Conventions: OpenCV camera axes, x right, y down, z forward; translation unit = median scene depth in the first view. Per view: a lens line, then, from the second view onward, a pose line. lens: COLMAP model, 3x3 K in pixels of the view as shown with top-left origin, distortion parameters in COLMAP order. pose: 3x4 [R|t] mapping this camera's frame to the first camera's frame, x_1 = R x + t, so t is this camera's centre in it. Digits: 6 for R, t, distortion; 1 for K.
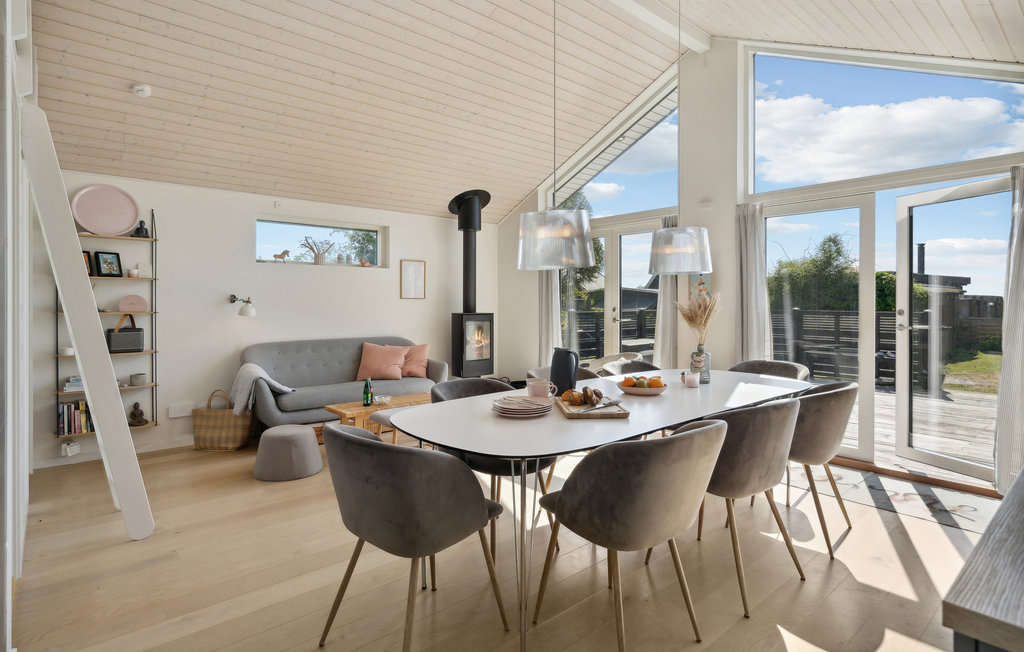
lens RADIAL K [[516.7, 0, 510.1], [0, 516.7, 303.0], [0, 0, 1]] dist [0.002355, -0.000157]
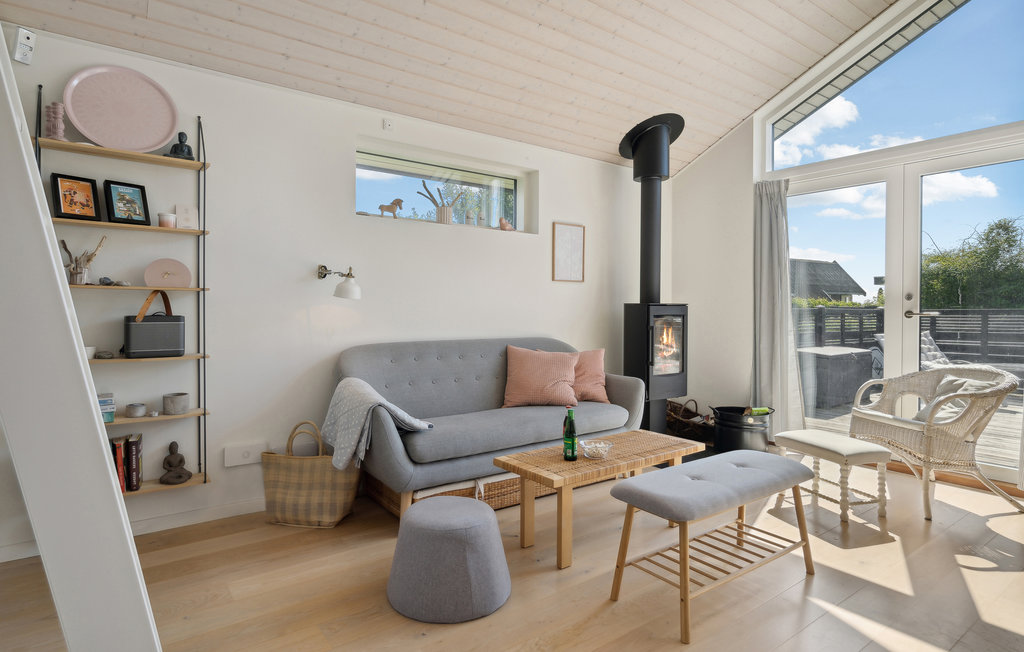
lens RADIAL K [[541.2, 0, 508.8], [0, 541.2, 313.0], [0, 0, 1]] dist [-0.001129, -0.000208]
pose [[0.996752, 0.005394, -0.080349, -0.285084], [-0.004818, 0.999961, 0.007365, 0.038020], [0.080386, -0.006954, 0.996740, 0.406843]]
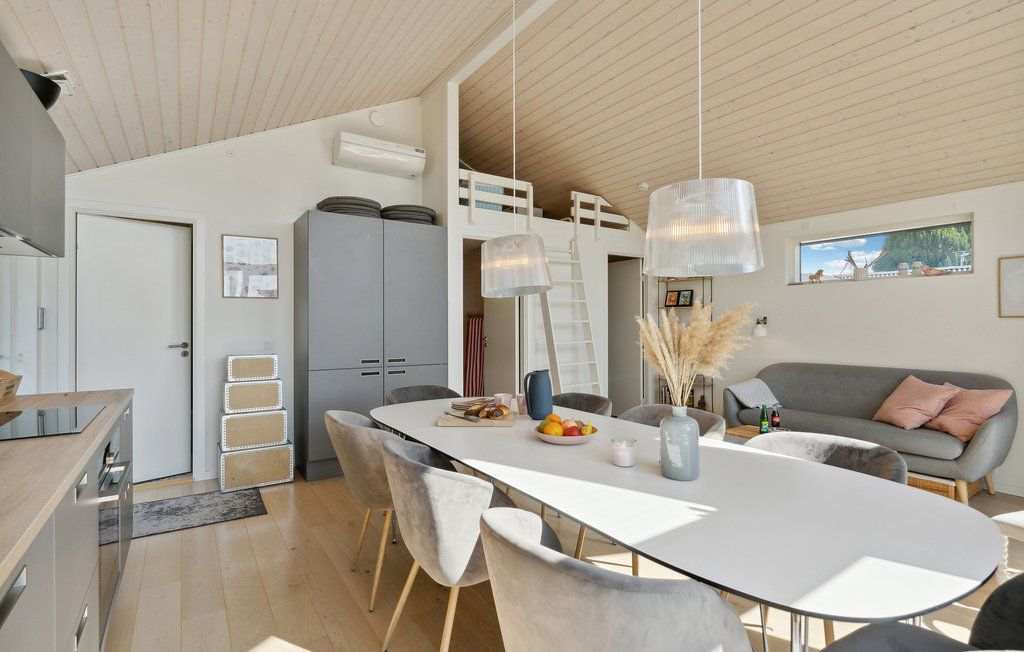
lens RADIAL K [[485.5, 0, 503.9], [0, 485.5, 321.2], [0, 0, 1]] dist [-0.002528, 0.000263]
pose [[-0.115424, -0.004931, -0.993304, 0.628705], [0.002754, 0.999982, -0.005284, -0.002623], [0.993313, -0.003345, -0.115408, 0.601576]]
